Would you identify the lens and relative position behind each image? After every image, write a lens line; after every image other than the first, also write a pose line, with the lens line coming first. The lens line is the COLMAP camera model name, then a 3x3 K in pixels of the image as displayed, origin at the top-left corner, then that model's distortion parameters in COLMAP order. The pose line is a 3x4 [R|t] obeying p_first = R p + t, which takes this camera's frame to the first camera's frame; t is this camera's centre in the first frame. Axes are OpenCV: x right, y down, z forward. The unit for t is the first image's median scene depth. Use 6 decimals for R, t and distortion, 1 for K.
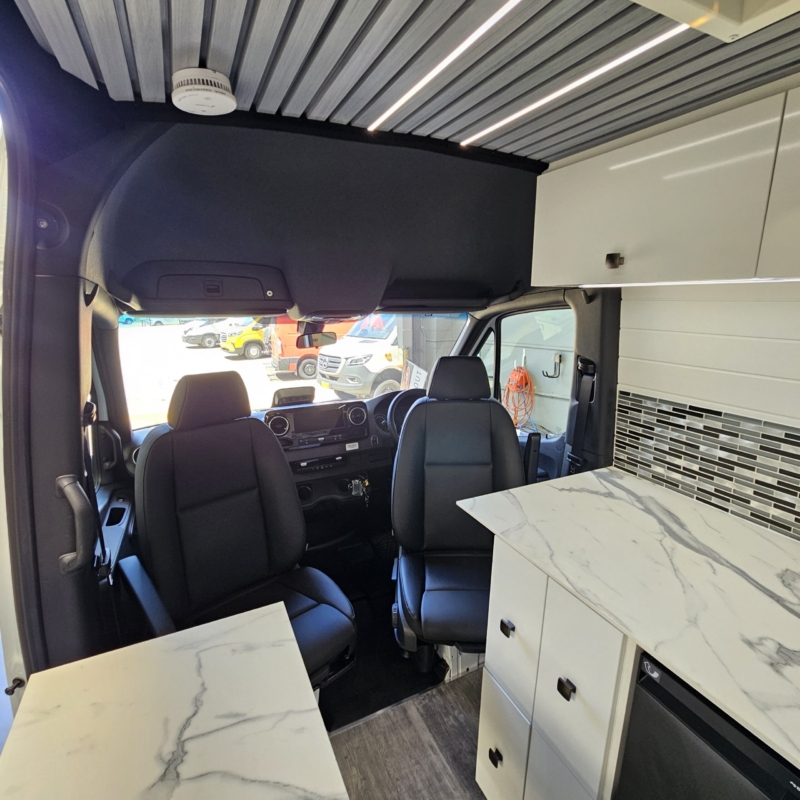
lens RADIAL K [[437.4, 0, 402.9], [0, 437.4, 398.2], [0, 0, 1]] dist [-0.001781, 0.000981]
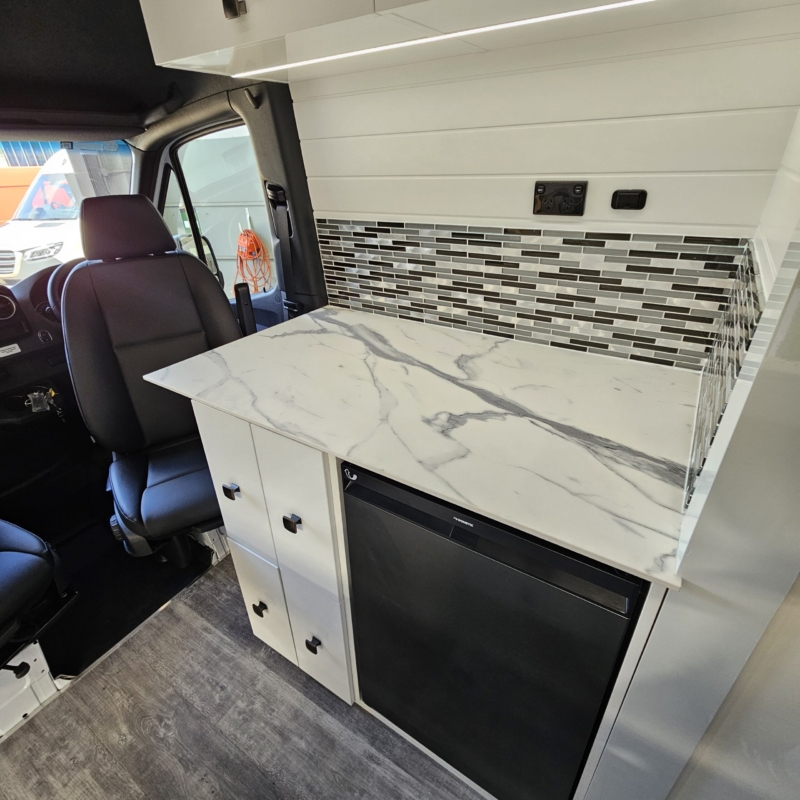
lens RADIAL K [[437.4, 0, 402.9], [0, 437.4, 398.2], [0, 0, 1]] dist [-0.001781, 0.000981]
pose [[0.853433, -0.272379, 0.444367, 0.155496], [0.145156, 0.943060, 0.299278, 0.098517], [-0.500582, -0.190911, 0.844376, 0.070853]]
